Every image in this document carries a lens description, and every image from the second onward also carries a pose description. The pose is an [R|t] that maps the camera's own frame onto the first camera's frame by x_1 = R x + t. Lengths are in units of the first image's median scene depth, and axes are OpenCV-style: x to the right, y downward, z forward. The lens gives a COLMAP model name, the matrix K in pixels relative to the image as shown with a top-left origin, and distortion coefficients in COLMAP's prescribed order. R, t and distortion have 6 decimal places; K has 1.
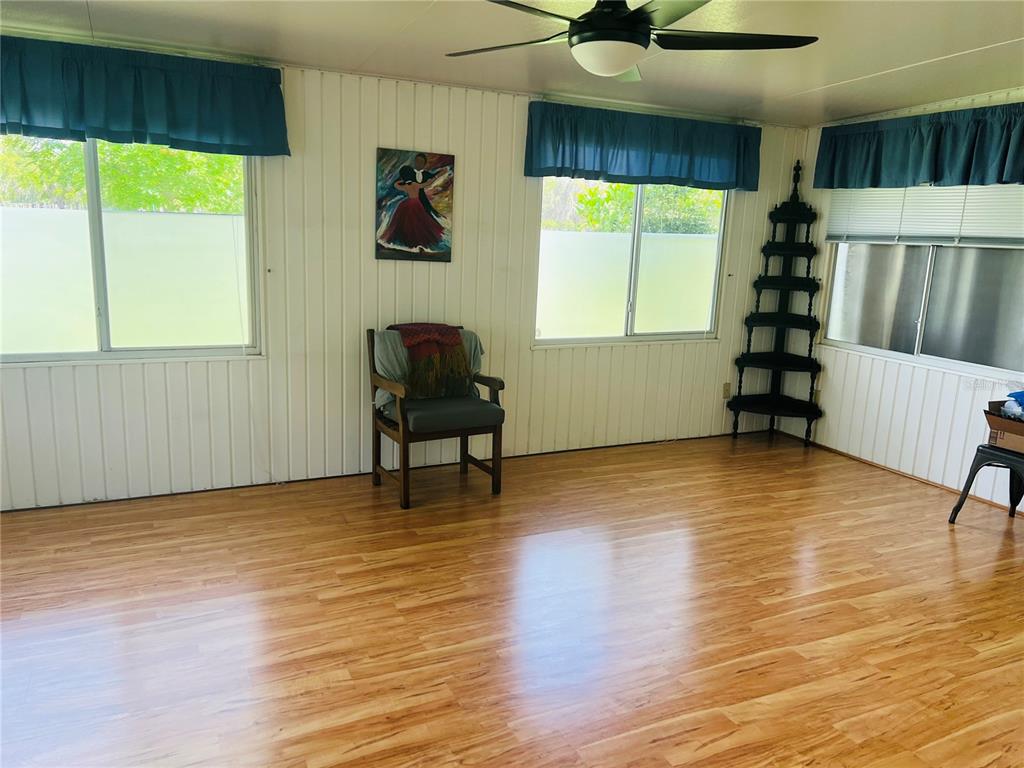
lens RADIAL K [[762.6, 0, 516.9], [0, 762.6, 380.4], [0, 0, 1]] dist [0.070652, -0.085326]
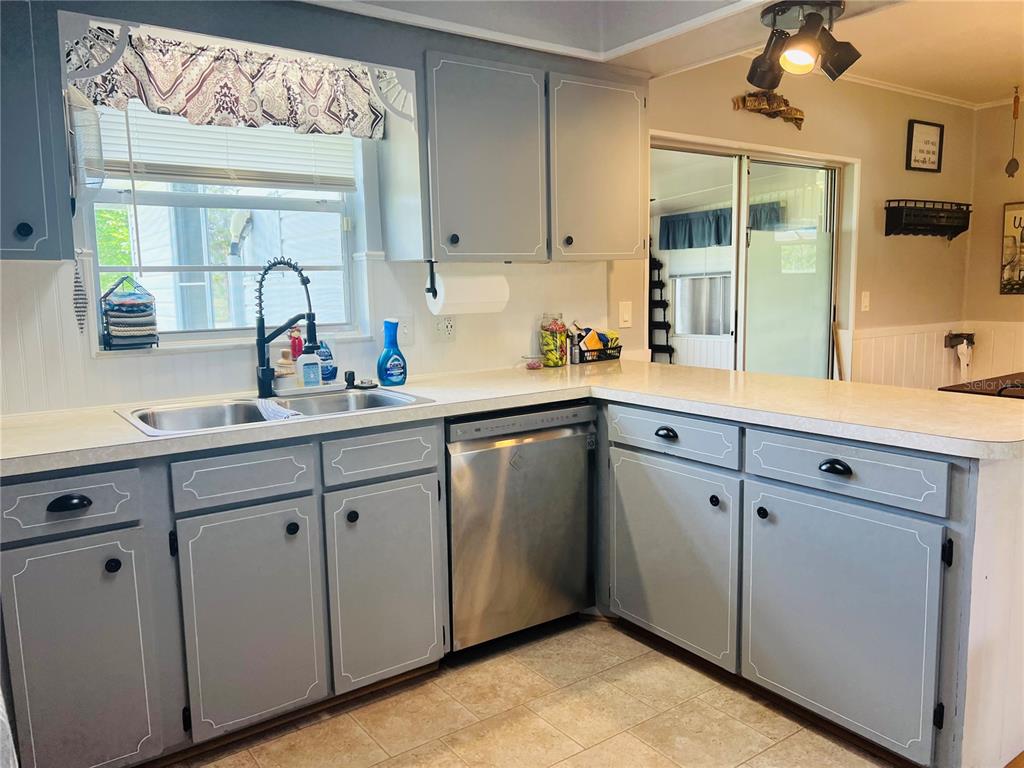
lens RADIAL K [[762.6, 0, 516.9], [0, 762.6, 380.4], [0, 0, 1]] dist [0.070652, -0.085326]
pose [[0.982603, -0.078880, 0.168133, -0.332774], [0.091547, 0.993410, -0.068960, 0.182696], [-0.161586, 0.083153, 0.983349, -0.848197]]
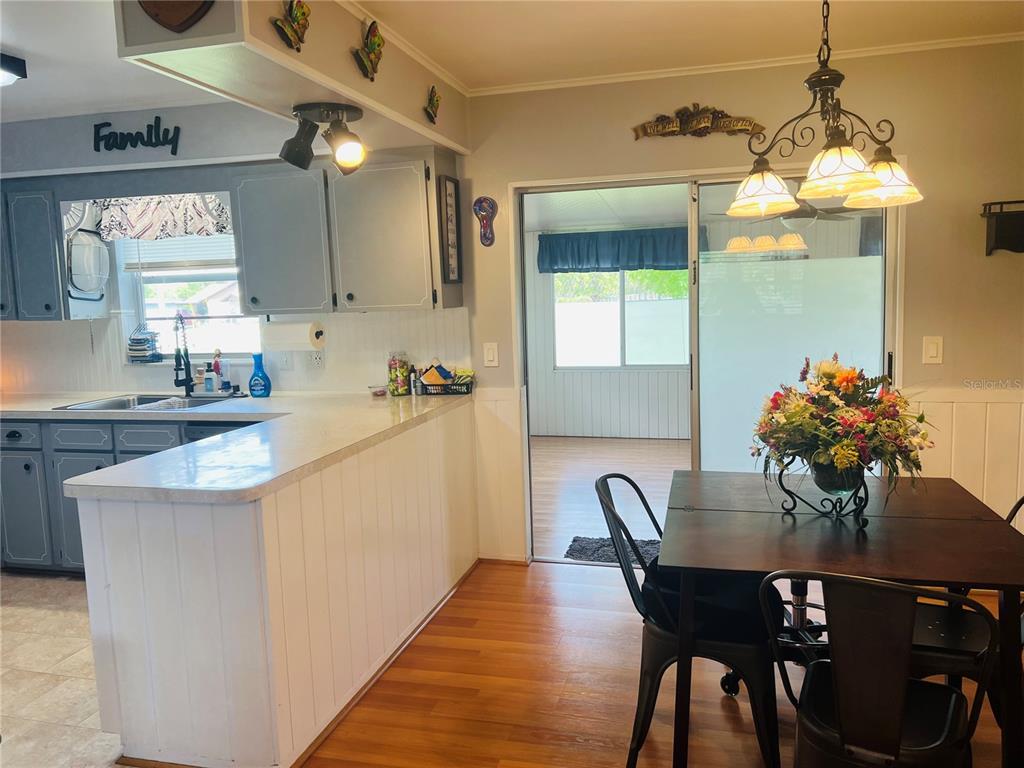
lens RADIAL K [[762.6, 0, 516.9], [0, 762.6, 380.4], [0, 0, 1]] dist [0.070652, -0.085326]
pose [[0.765071, 0.008395, -0.643892, 0.544941], [-0.071391, 0.994857, -0.071856, 0.157301], [0.639977, 0.100943, 0.761735, -0.717000]]
